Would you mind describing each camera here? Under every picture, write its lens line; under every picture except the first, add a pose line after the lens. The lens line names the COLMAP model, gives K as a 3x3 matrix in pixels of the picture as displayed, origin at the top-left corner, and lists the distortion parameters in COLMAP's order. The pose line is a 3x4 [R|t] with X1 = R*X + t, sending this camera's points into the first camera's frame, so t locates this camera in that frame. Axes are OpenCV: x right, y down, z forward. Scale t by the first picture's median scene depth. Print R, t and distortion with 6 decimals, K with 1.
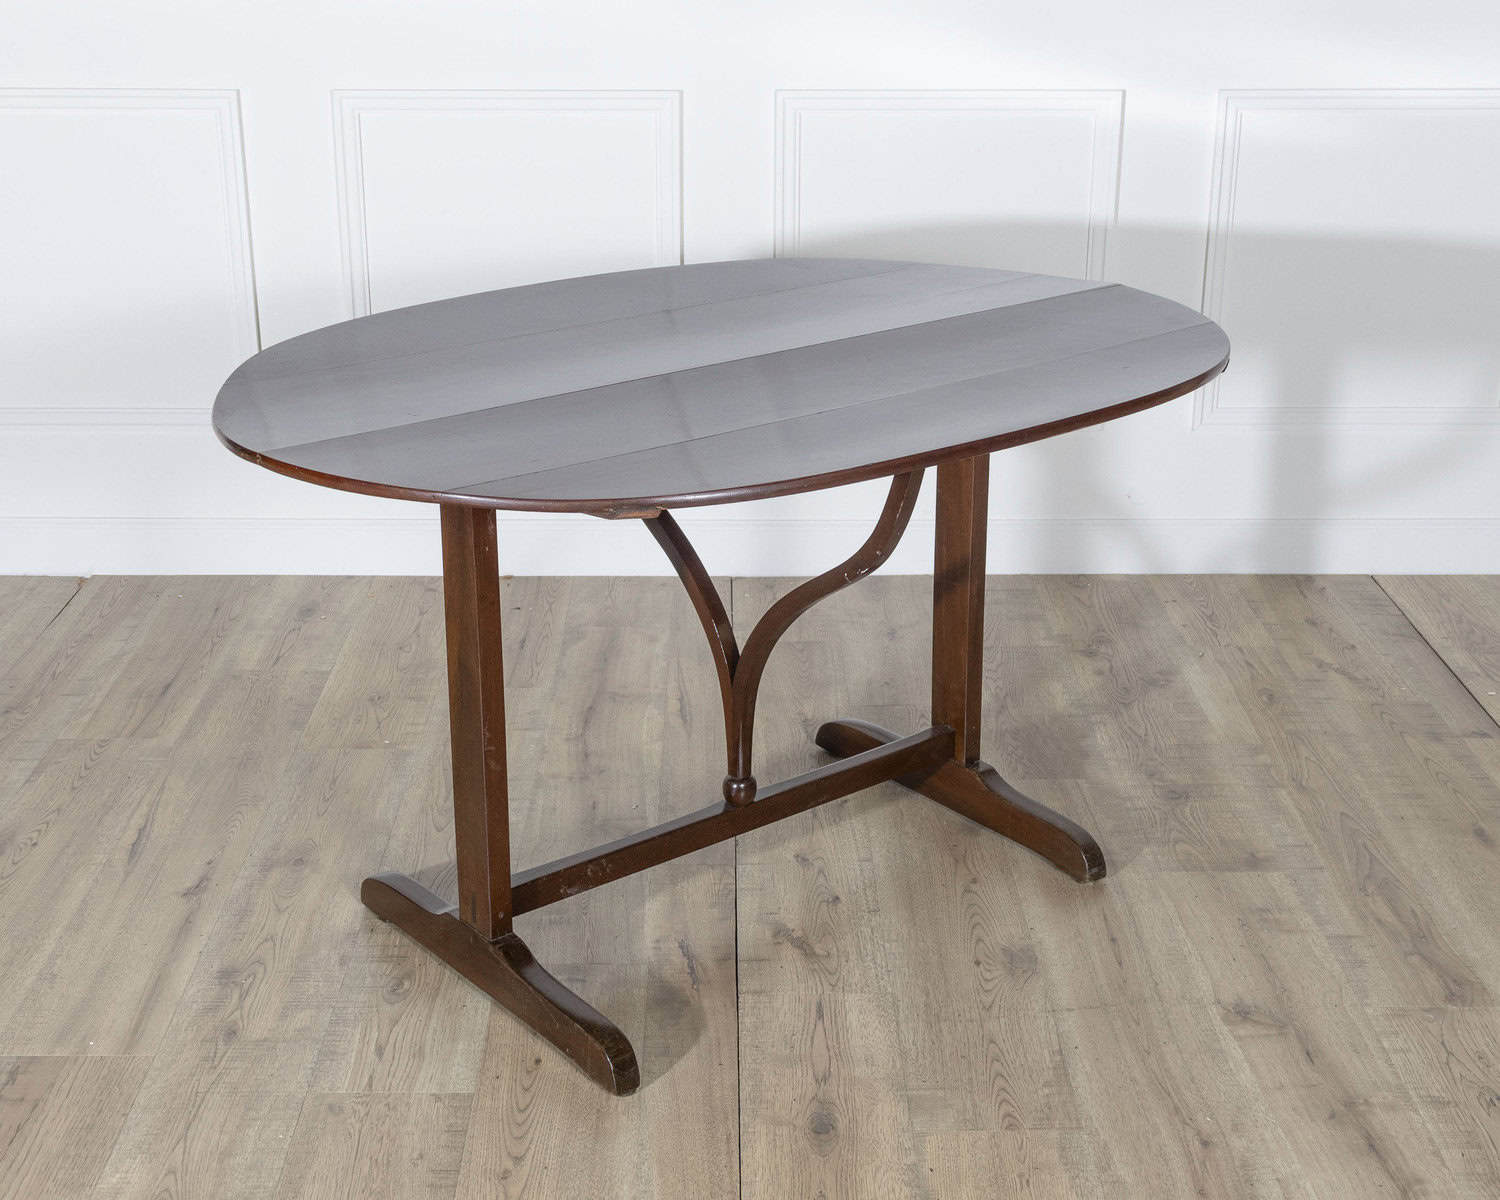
lens RADIAL K [[2082.3, 0, 750.0], [0, 2082.3, 600.0], [0, 0, 1]] dist [0.016962, -0.011202]
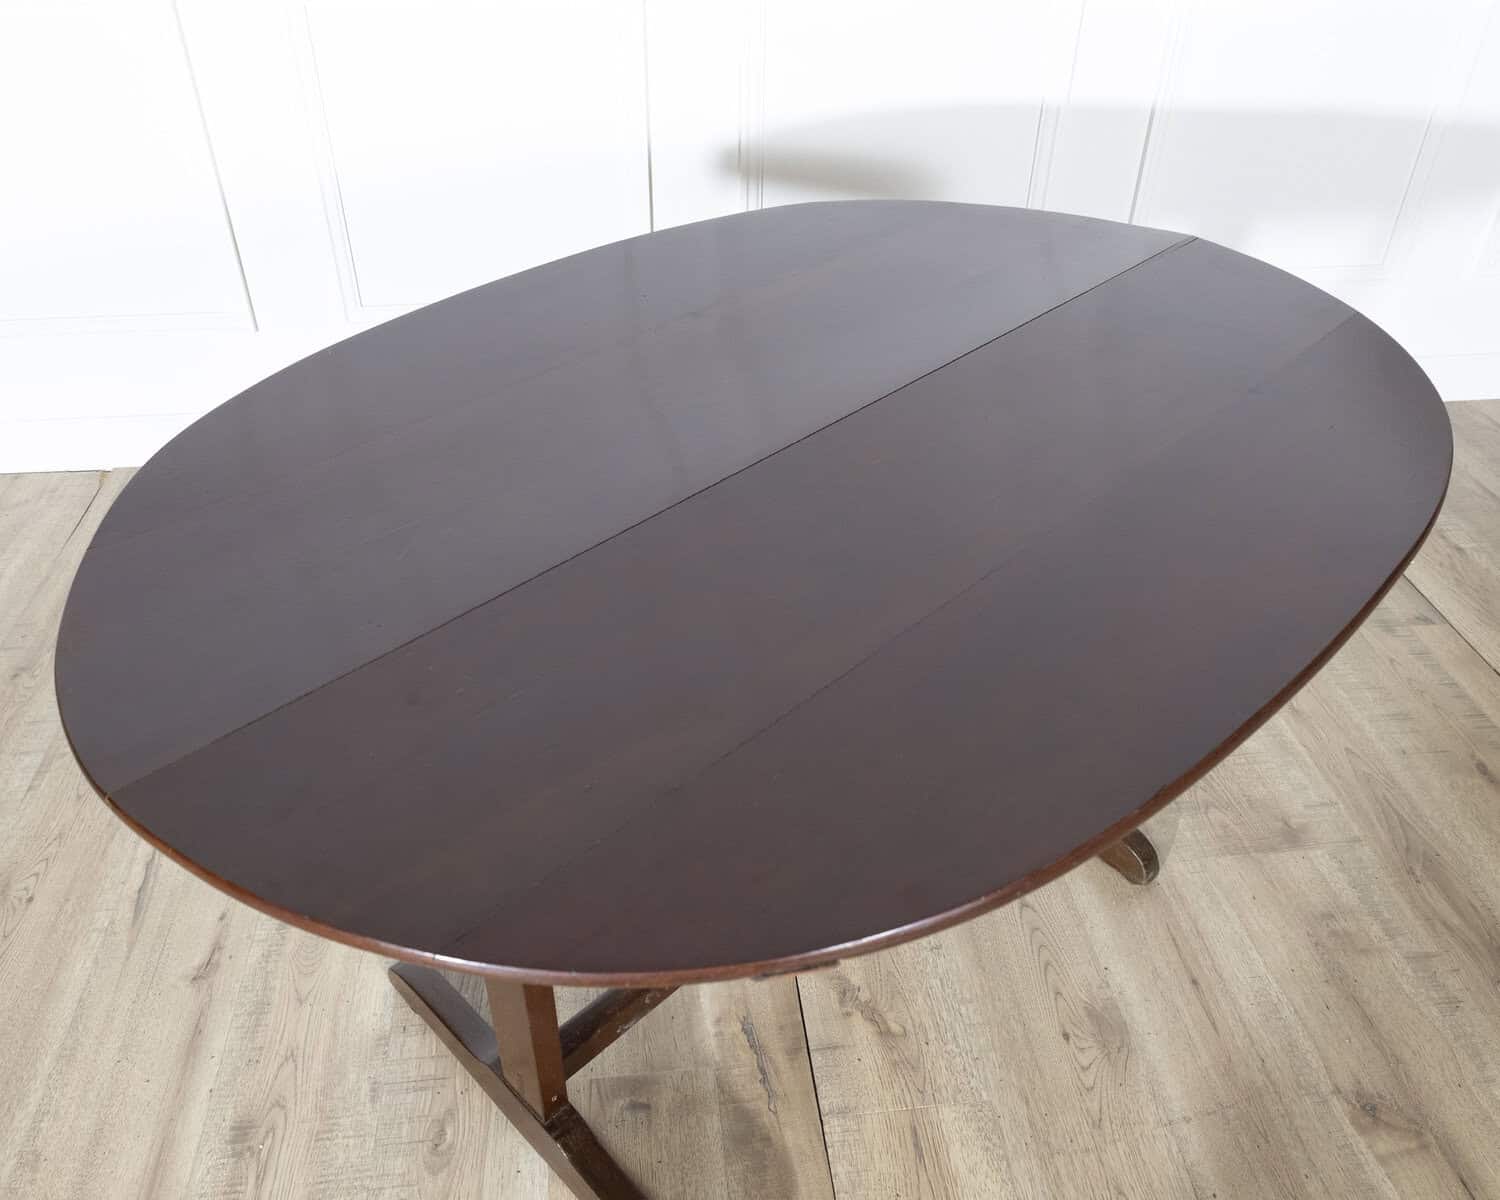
lens RADIAL K [[1195.9, 0, 728.6], [0, 1195.9, 561.9], [0, 0, 1]] dist [0.000851, 0.002005]
pose [[0.995857, -0.054473, 0.072806, -0.063611], [0.033747, 0.964925, 0.260347, -0.162348], [-0.084434, -0.256811, 0.962766, 0.509330]]
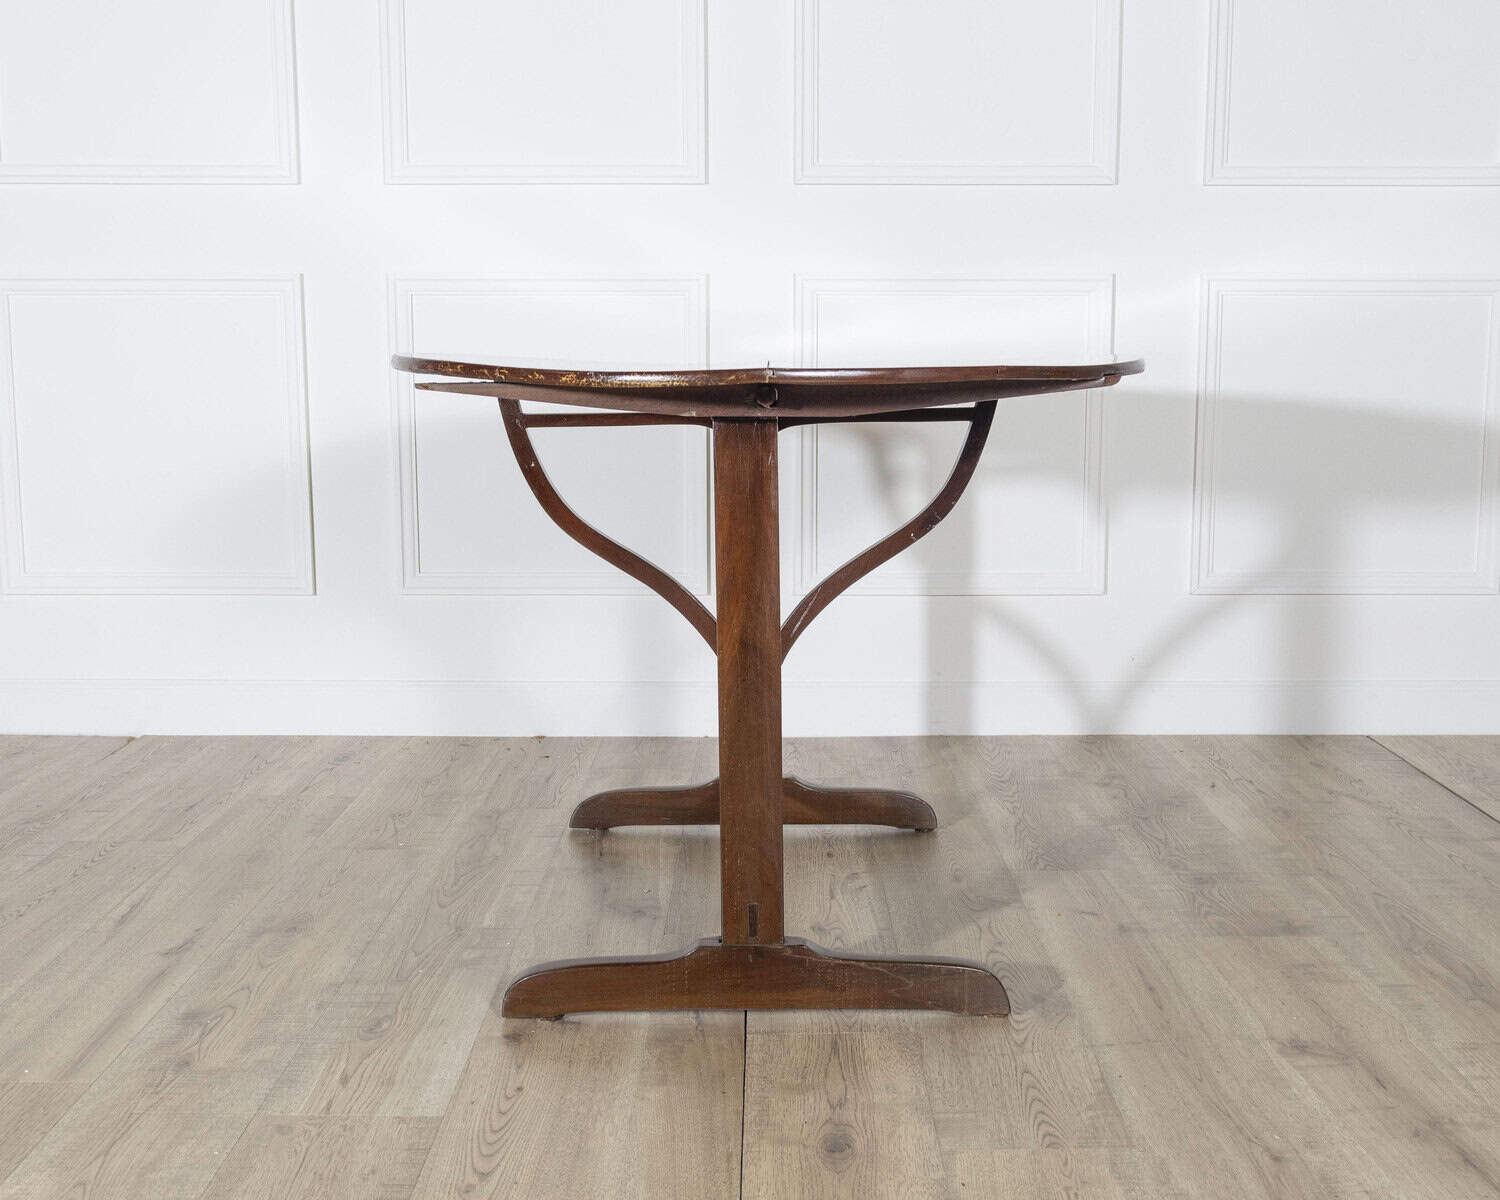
lens RADIAL K [[1729.1, 0, 789.7], [0, 1729.1, 601.9], [0, 0, 1]] dist [-0.014493, 0.014613]
pose [[0.999999, -0.001287, -0.000030, 0.012267], [0.001252, 0.977853, -0.209288, 0.146419], [0.000298, 0.209288, 0.977854, 0.197147]]
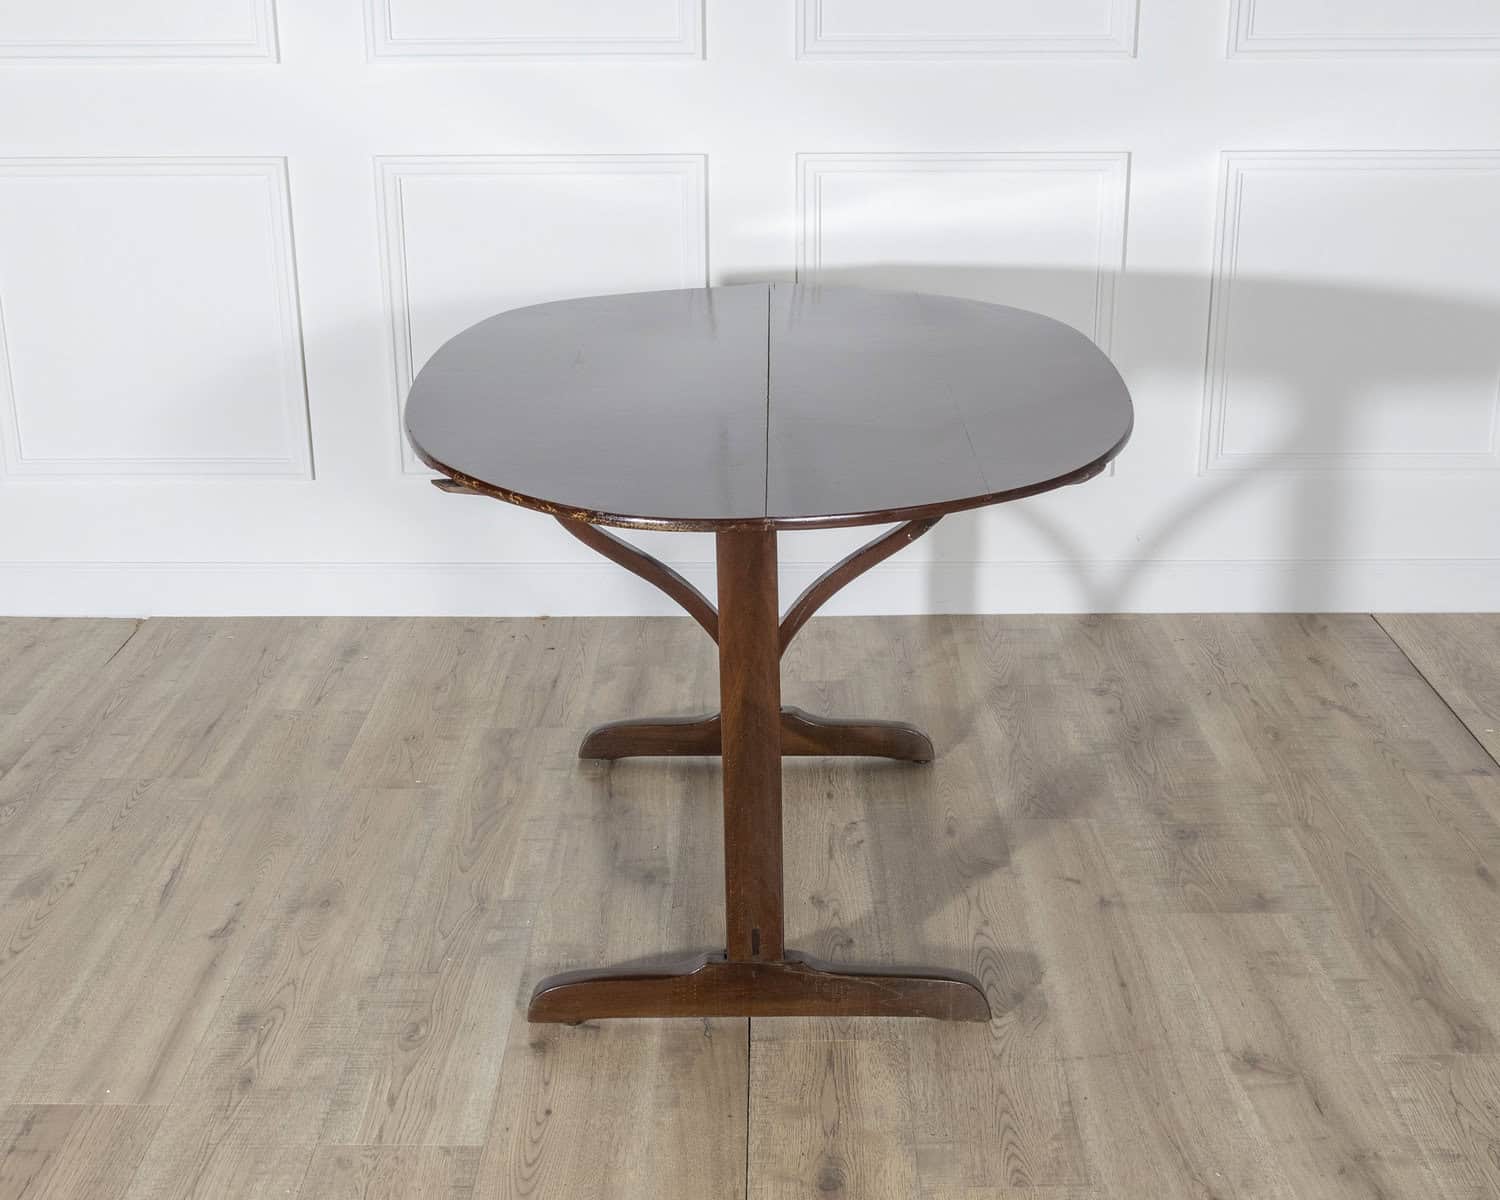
lens RADIAL K [[1890.3, 0, 775.6], [0, 1890.3, 568.8], [0, 0, 1]] dist [-0.017877, 0.003178]
pose [[0.999921, -0.002395, -0.012318, 0.016628], [0.002055, 0.999617, -0.027581, -0.012733], [0.012379, 0.027553, 0.999544, 0.073327]]
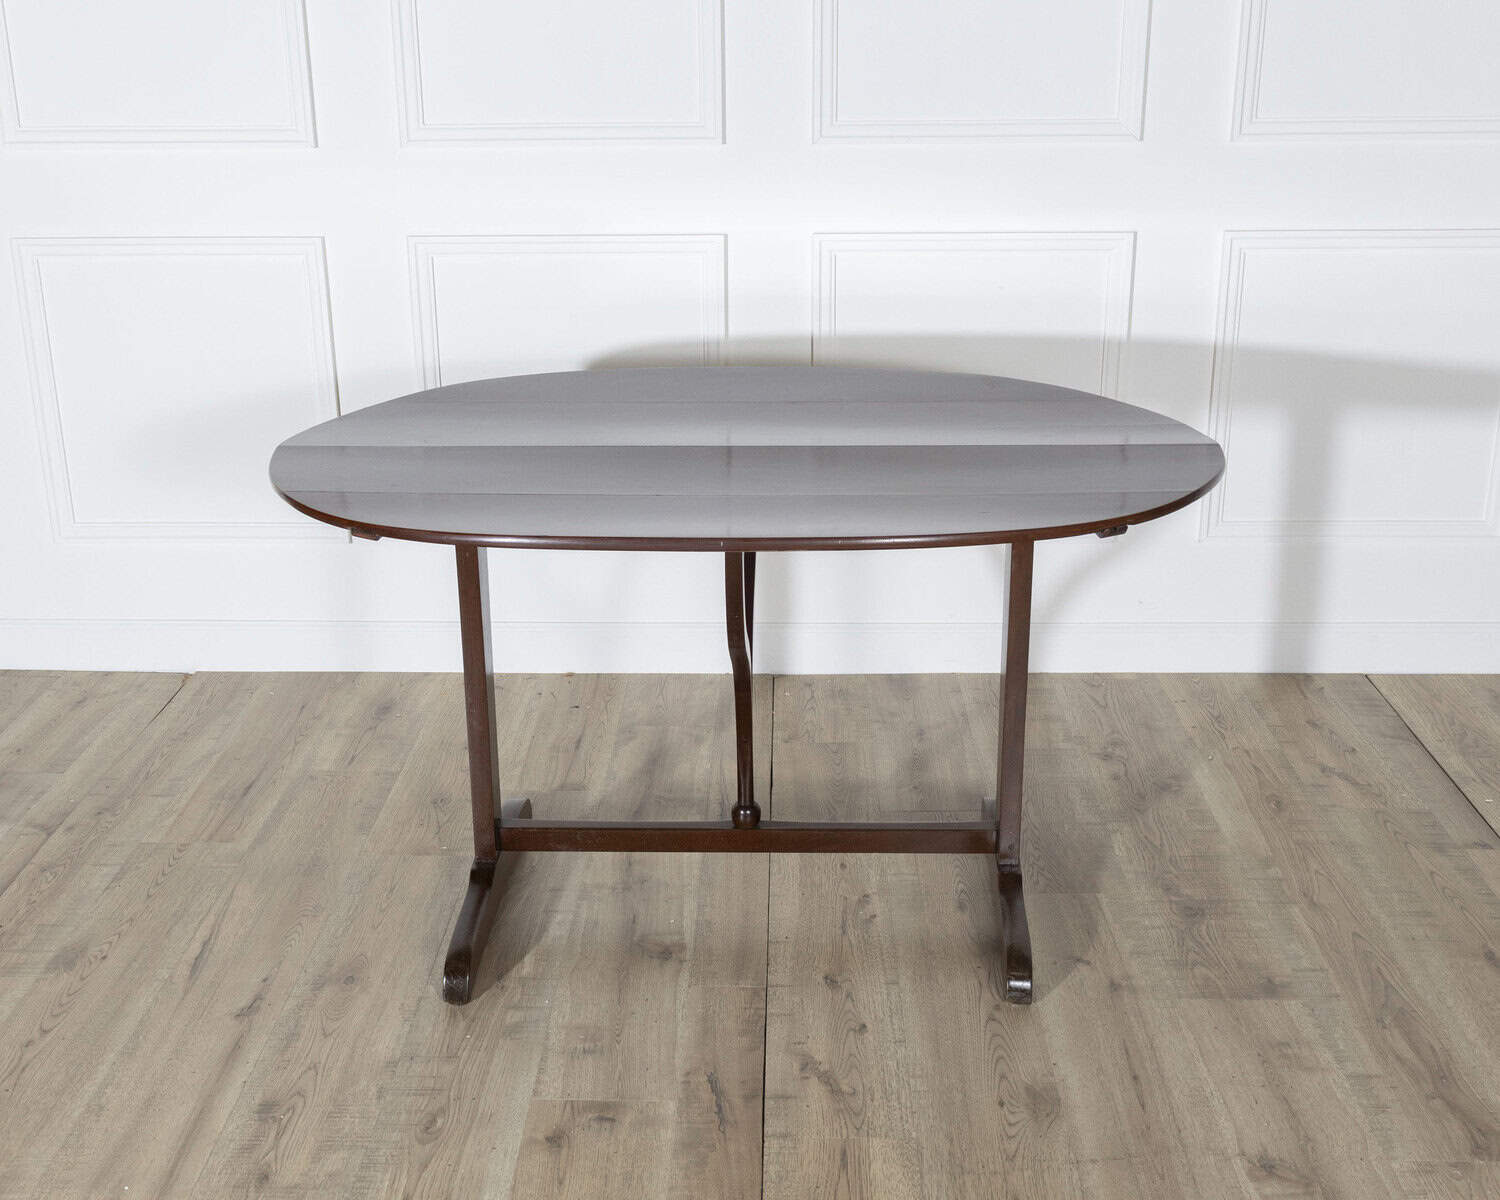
lens RADIAL K [[1701.8, 0, 750.0], [0, 1701.8, 581.3], [0, 0, 1]] dist [-0.012349, 0.021783]
pose [[0.999338, 0.001244, -0.036350, 0.015600], [-0.002056, 0.999749, -0.022320, -0.056463], [0.036313, 0.022380, 0.999090, 0.151696]]
